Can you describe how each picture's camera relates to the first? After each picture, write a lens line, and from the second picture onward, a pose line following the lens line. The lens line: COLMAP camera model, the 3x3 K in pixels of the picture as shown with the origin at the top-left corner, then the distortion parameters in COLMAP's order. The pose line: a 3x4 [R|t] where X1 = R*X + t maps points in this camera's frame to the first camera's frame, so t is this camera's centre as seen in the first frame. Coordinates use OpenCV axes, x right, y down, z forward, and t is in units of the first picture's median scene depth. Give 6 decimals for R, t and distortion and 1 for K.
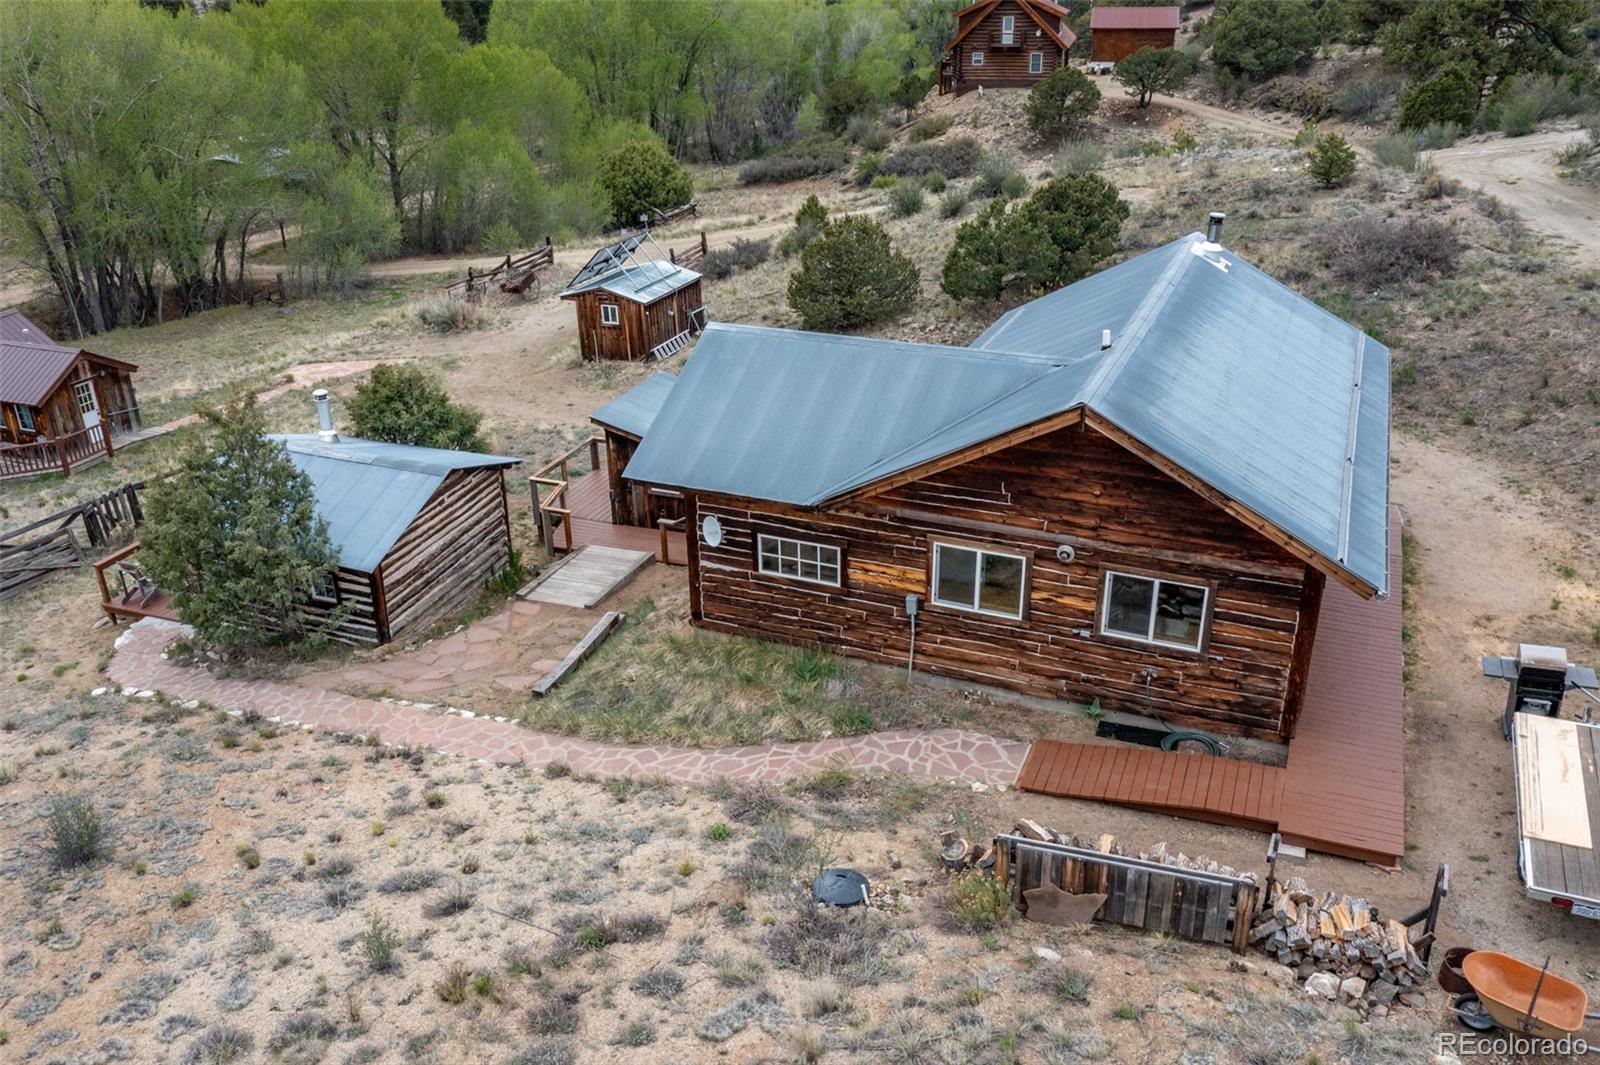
lens RADIAL K [[1271.1, 0, 796.2], [0, 1271.1, 524.1], [0, 0, 1]] dist [-0.017320, 0.017393]
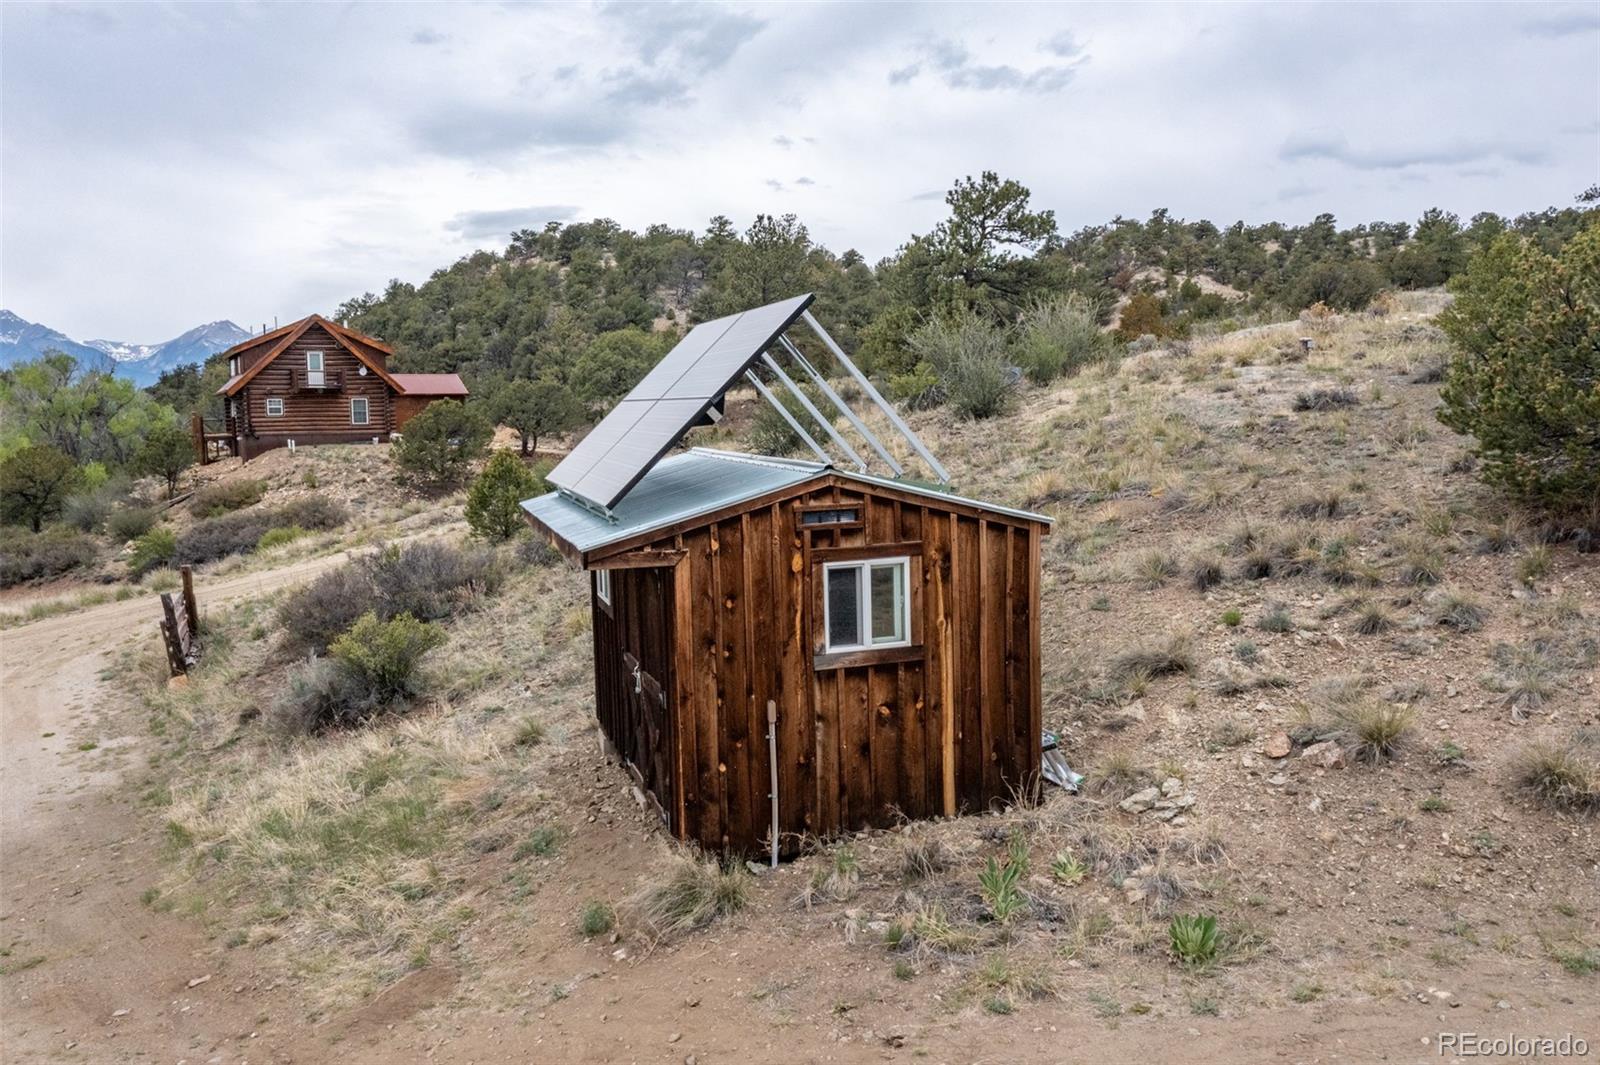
lens RADIAL K [[1271.1, 0, 799.7], [0, 1271.1, 533.0], [0, 0, 1]] dist [-0.017320, 0.017393]
pose [[0.741643, -0.053684, 0.668644, -0.686824], [0.279268, 0.931011, -0.235008, -0.309735], [-0.609898, 0.361023, 0.705469, 2.033675]]
